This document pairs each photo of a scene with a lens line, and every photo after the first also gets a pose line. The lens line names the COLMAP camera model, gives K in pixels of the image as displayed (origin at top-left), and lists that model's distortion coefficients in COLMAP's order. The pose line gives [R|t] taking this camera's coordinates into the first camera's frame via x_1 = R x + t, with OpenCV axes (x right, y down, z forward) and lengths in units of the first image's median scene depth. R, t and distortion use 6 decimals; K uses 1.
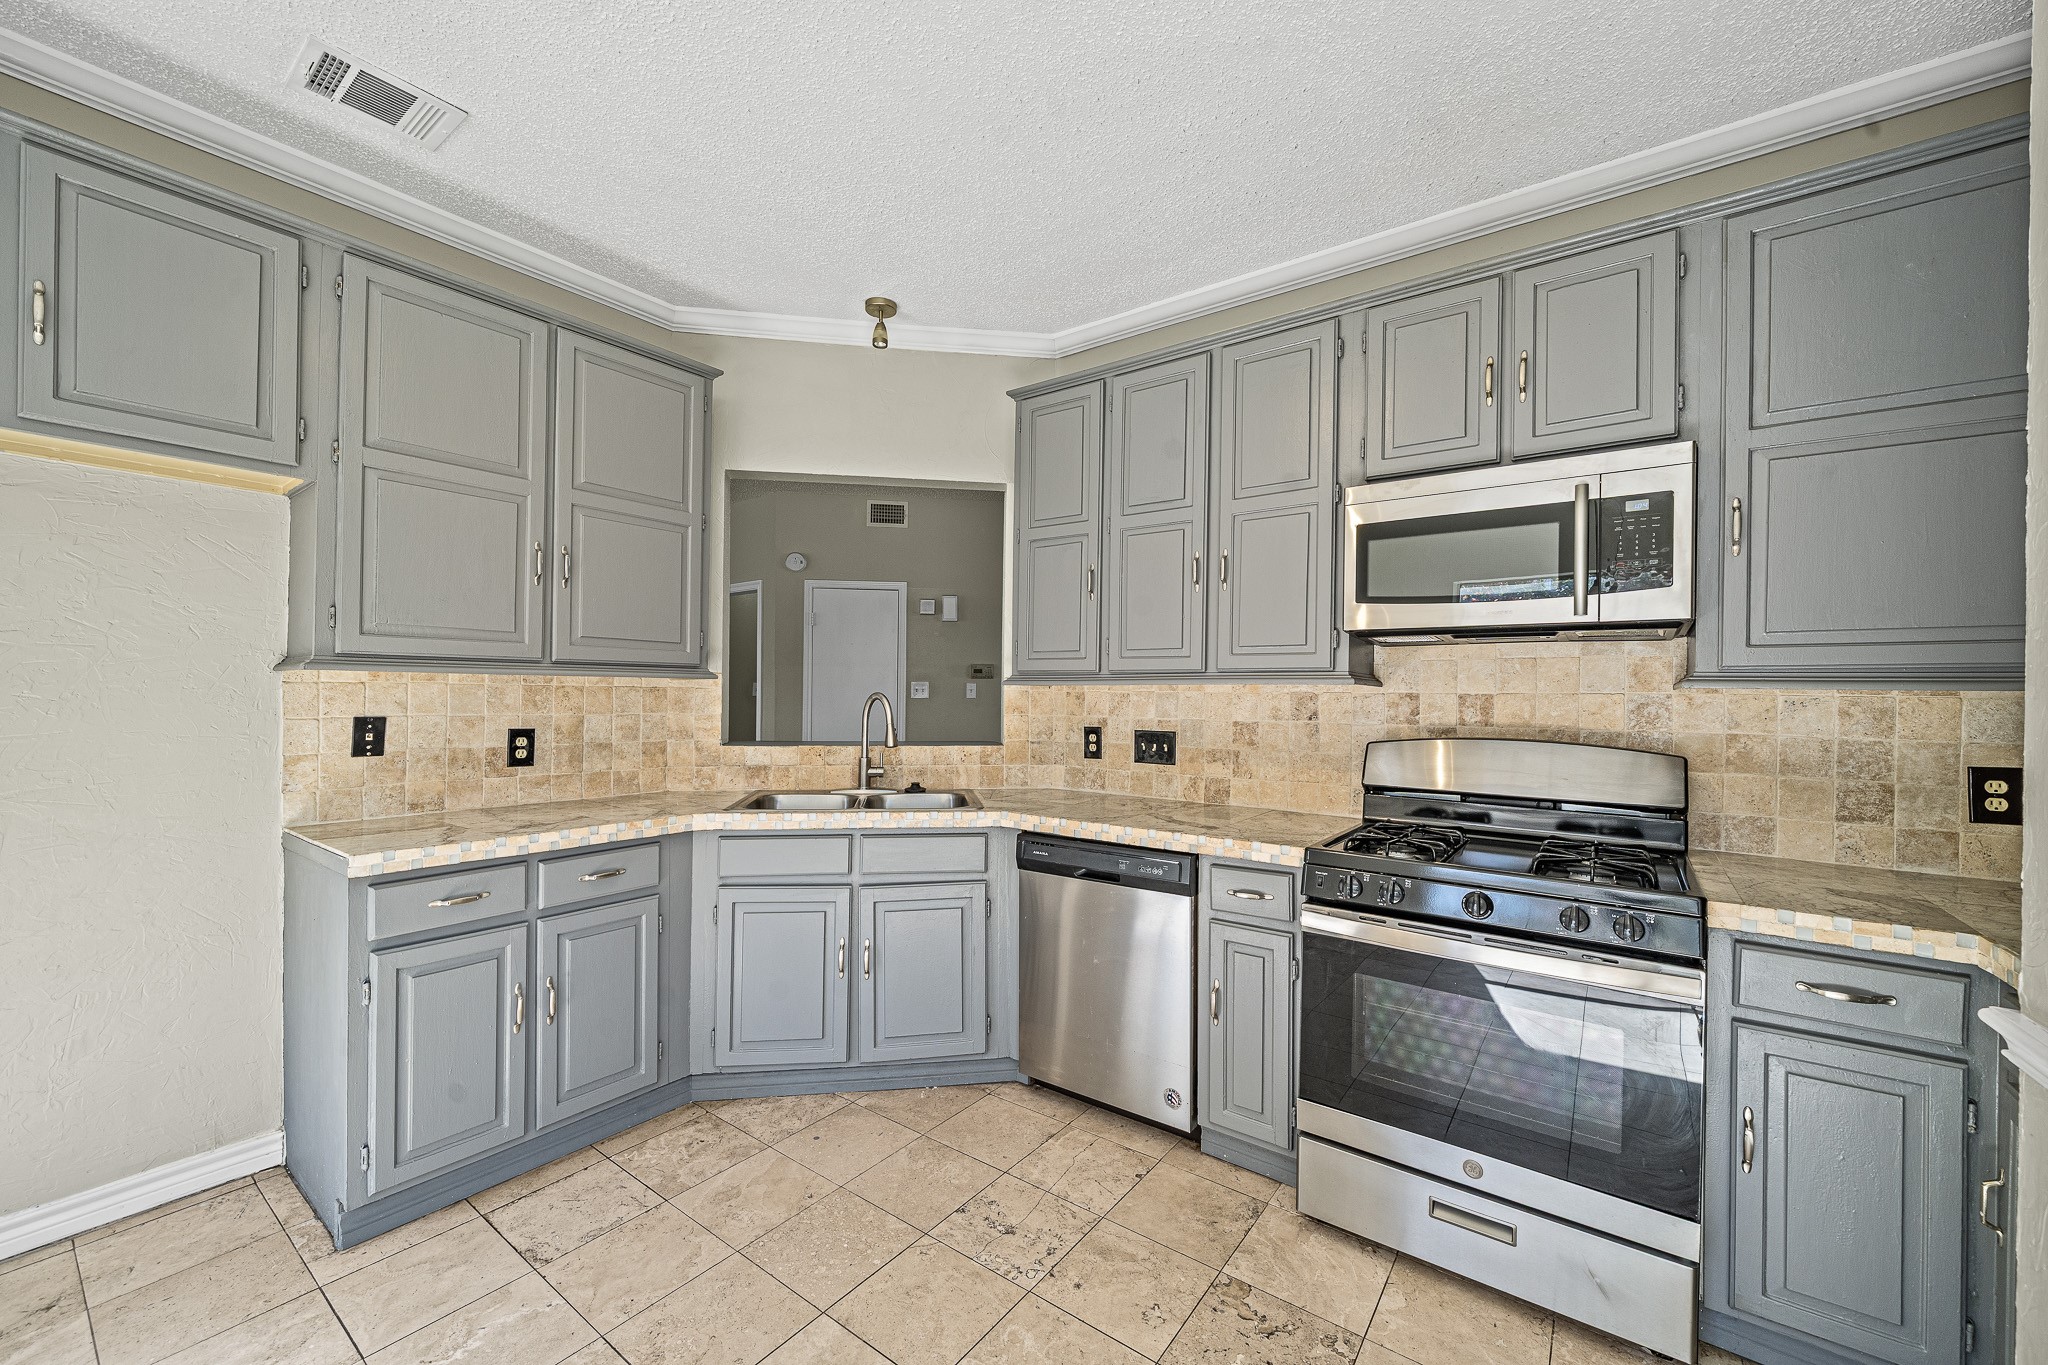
lens RADIAL K [[792.4, 0, 1033.3], [0, 792.4, 692.4], [0, 0, 1]] dist [-0.005150, -0.000271]
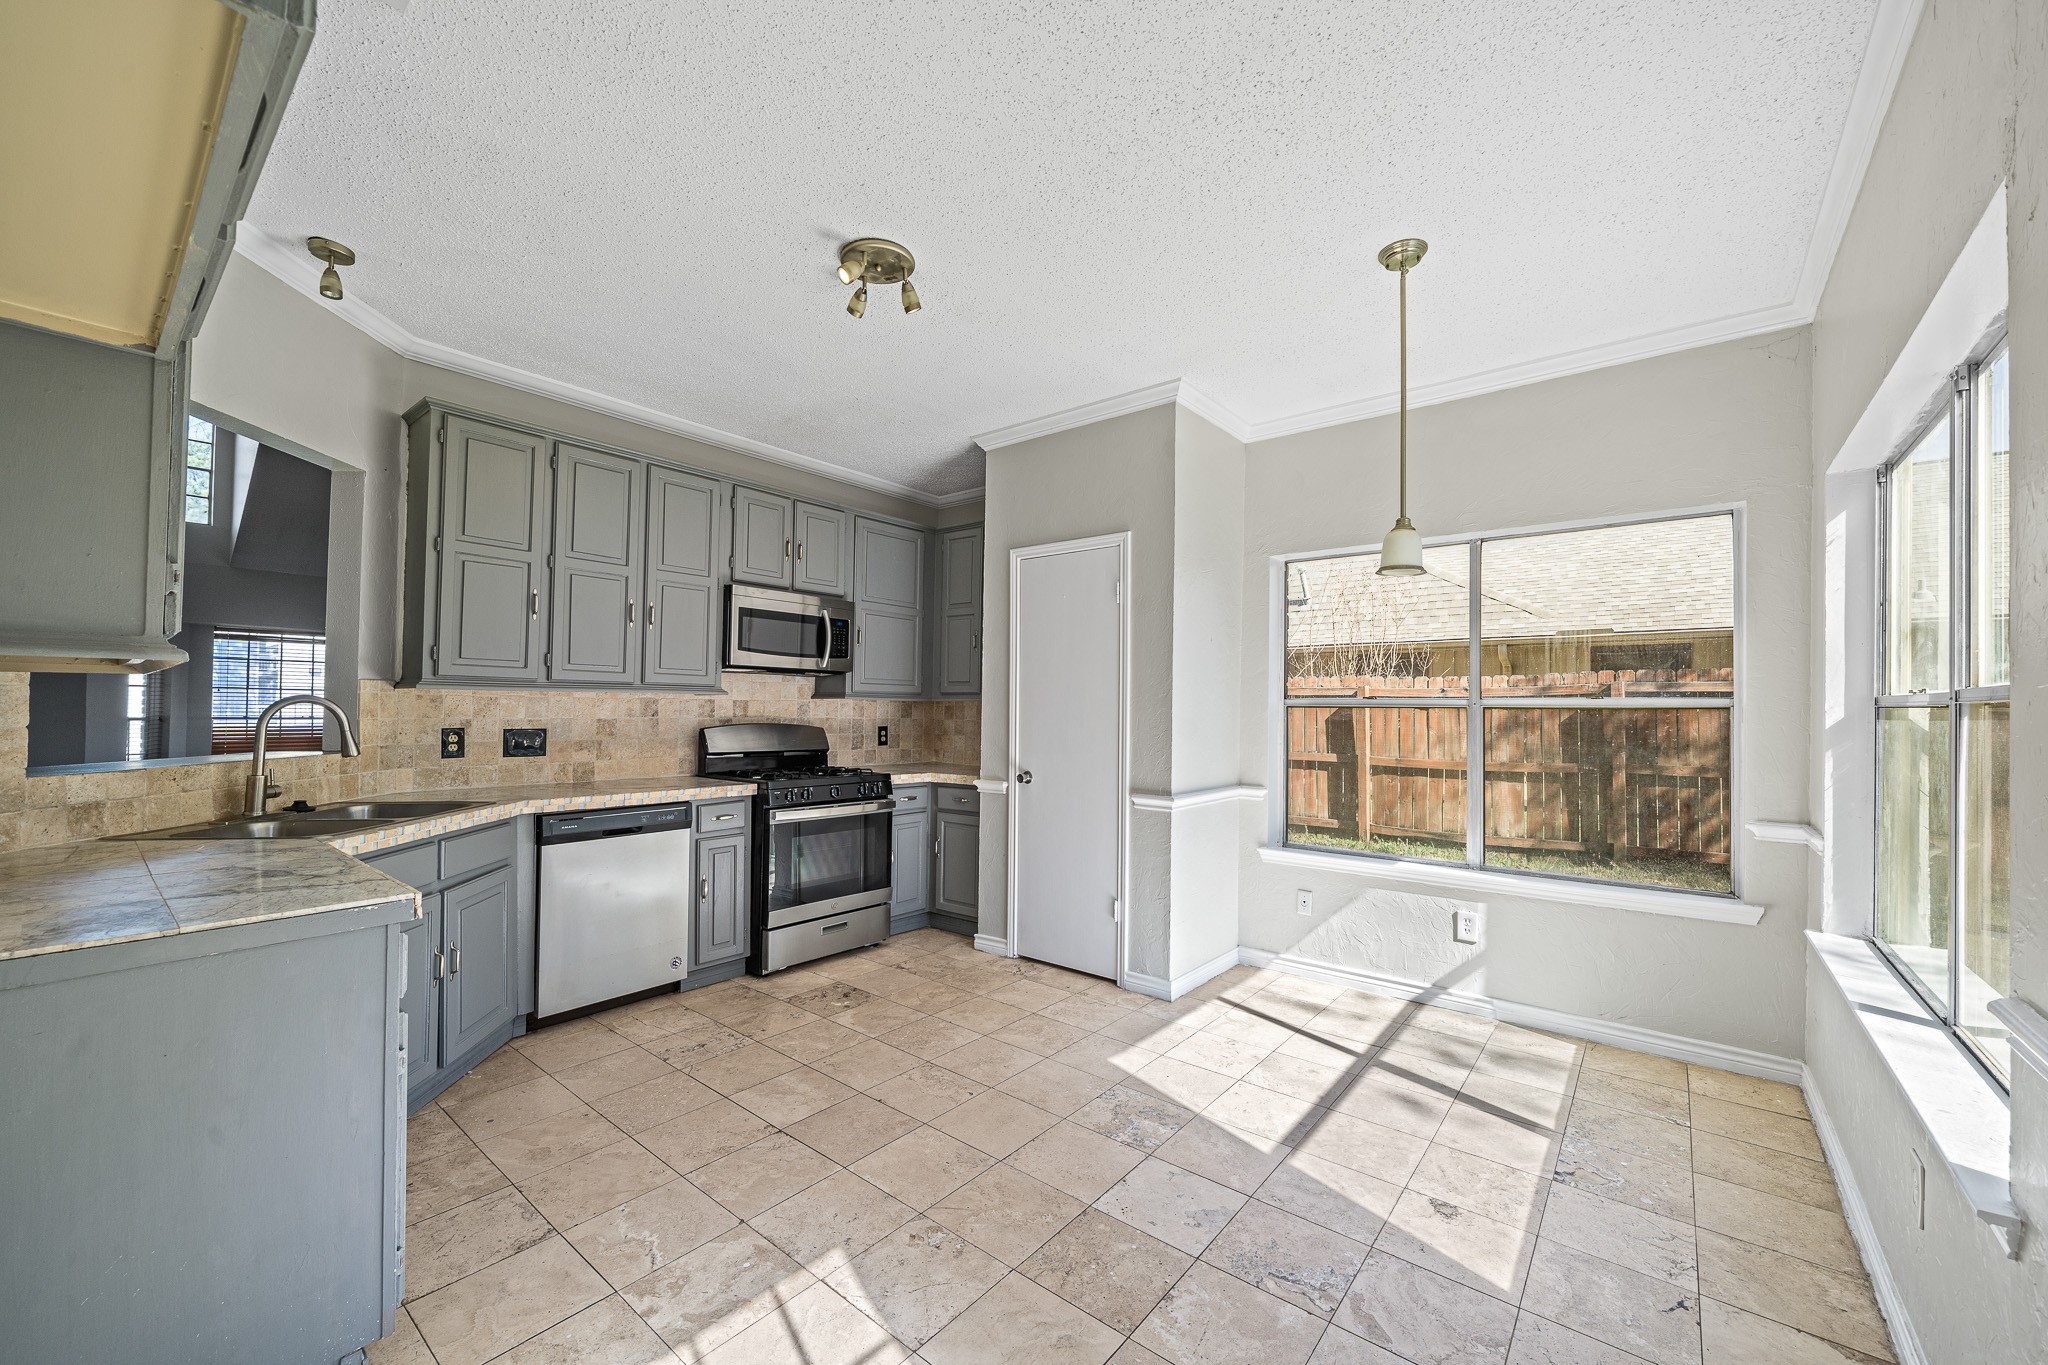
lens RADIAL K [[802.8, 0, 1020.2], [0, 802.8, 694.0], [0, 0, 1]] dist [-0.000526, -0.000377]
pose [[0.054308, 0.009216, 0.998482, -1.329686], [-0.013726, 0.999870, -0.008482, -0.005397], [-0.998430, -0.013244, 0.054428, 0.248869]]
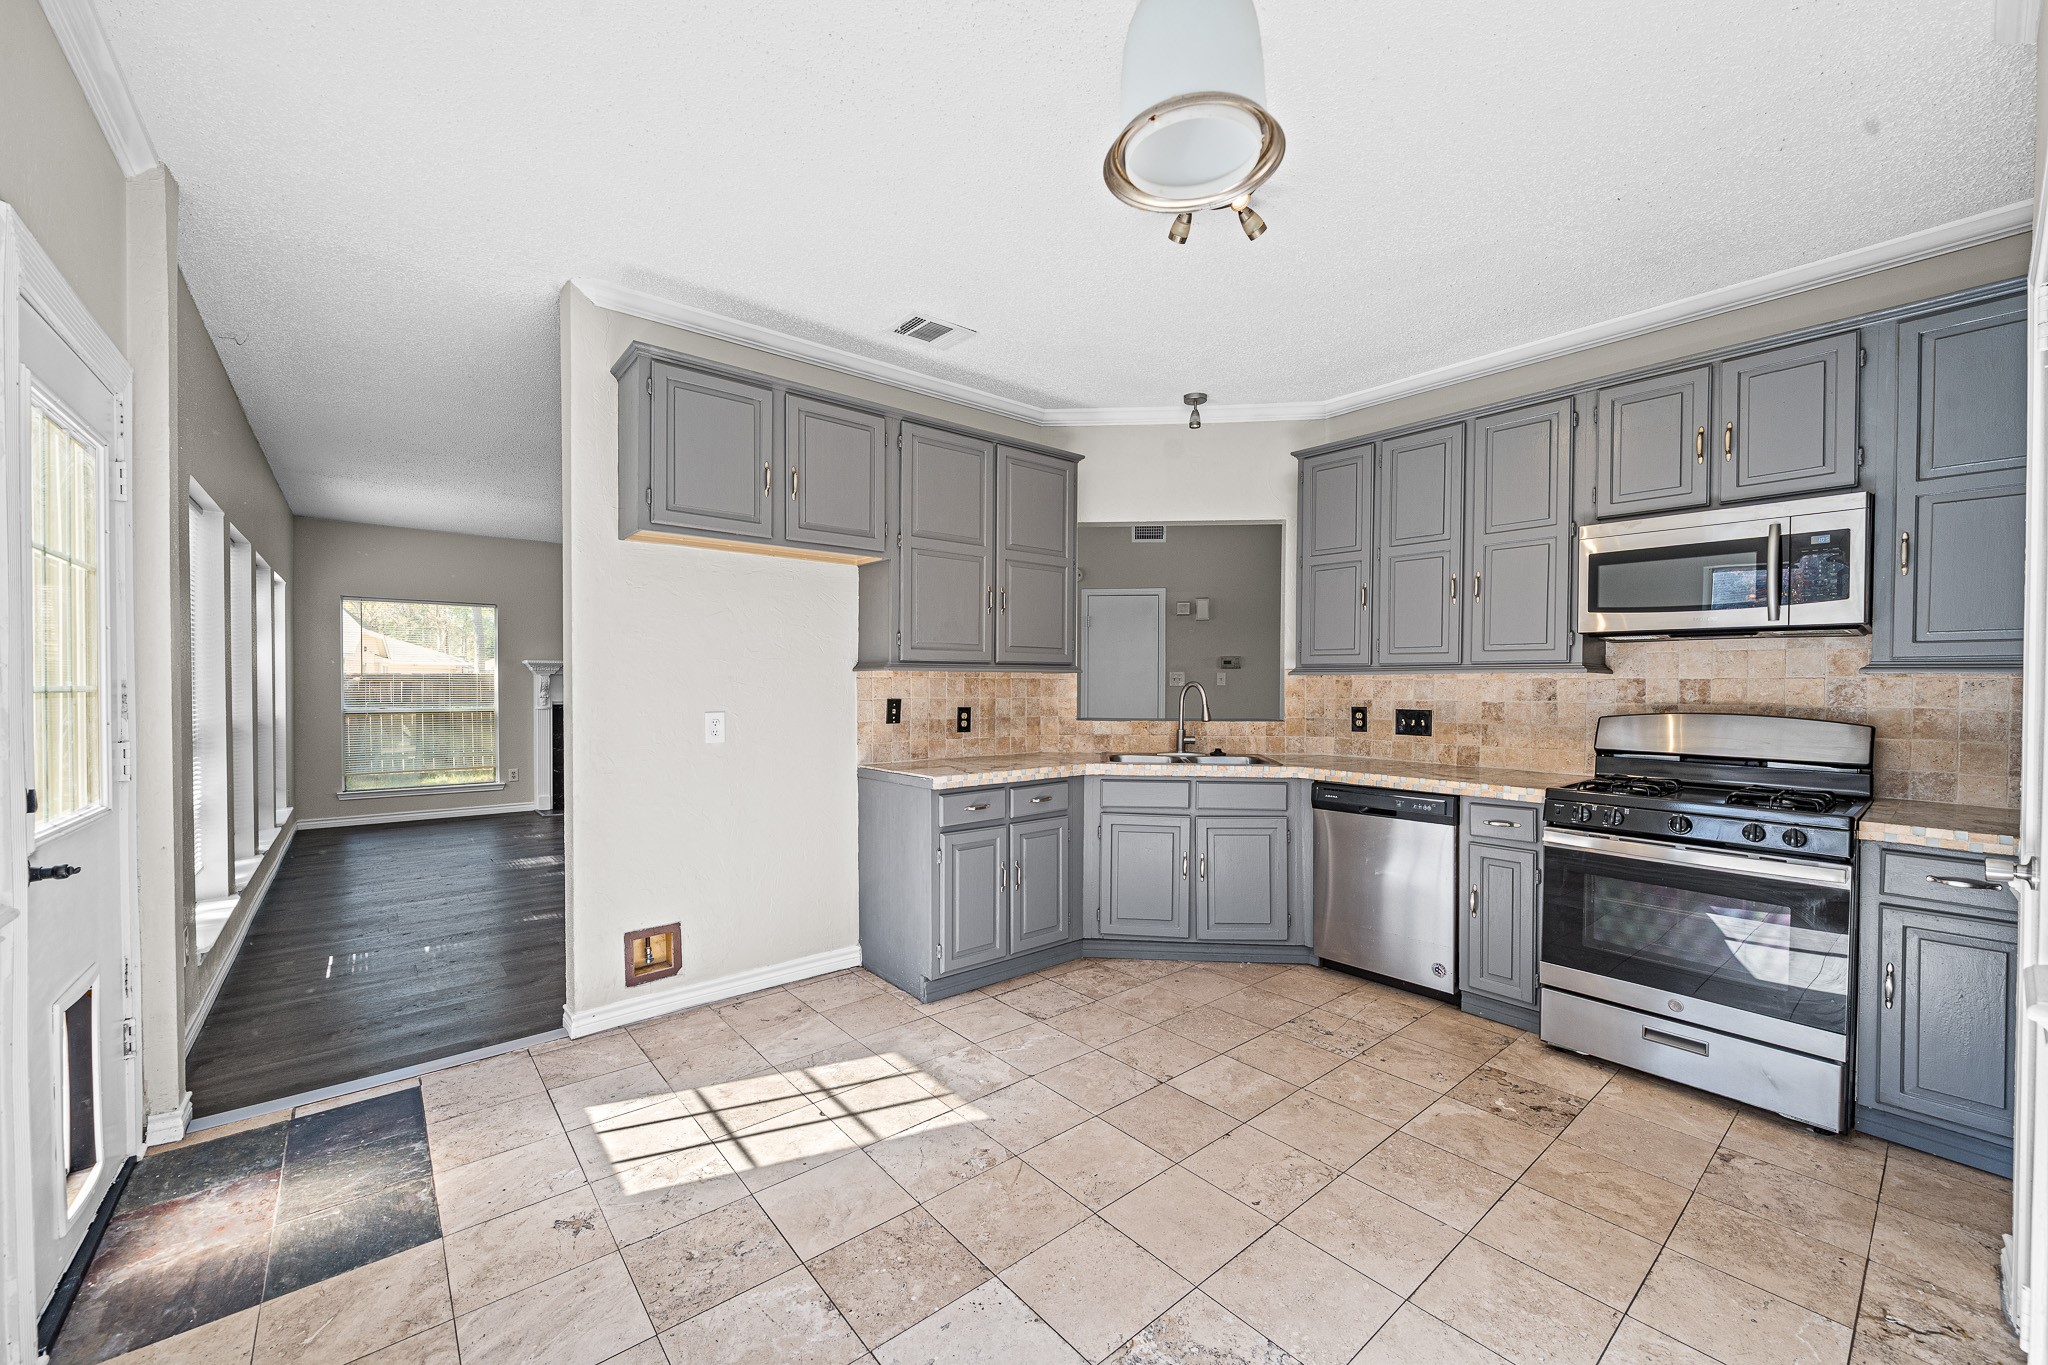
lens RADIAL K [[792.4, 0, 1033.3], [0, 792.4, 692.4], [0, 0, 1]] dist [-0.005150, -0.000271]
pose [[0.971407, -0.004399, -0.237378, -0.183995], [0.007735, 0.999884, 0.013123, -0.001344], [0.237293, -0.014583, 0.971329, -0.512349]]
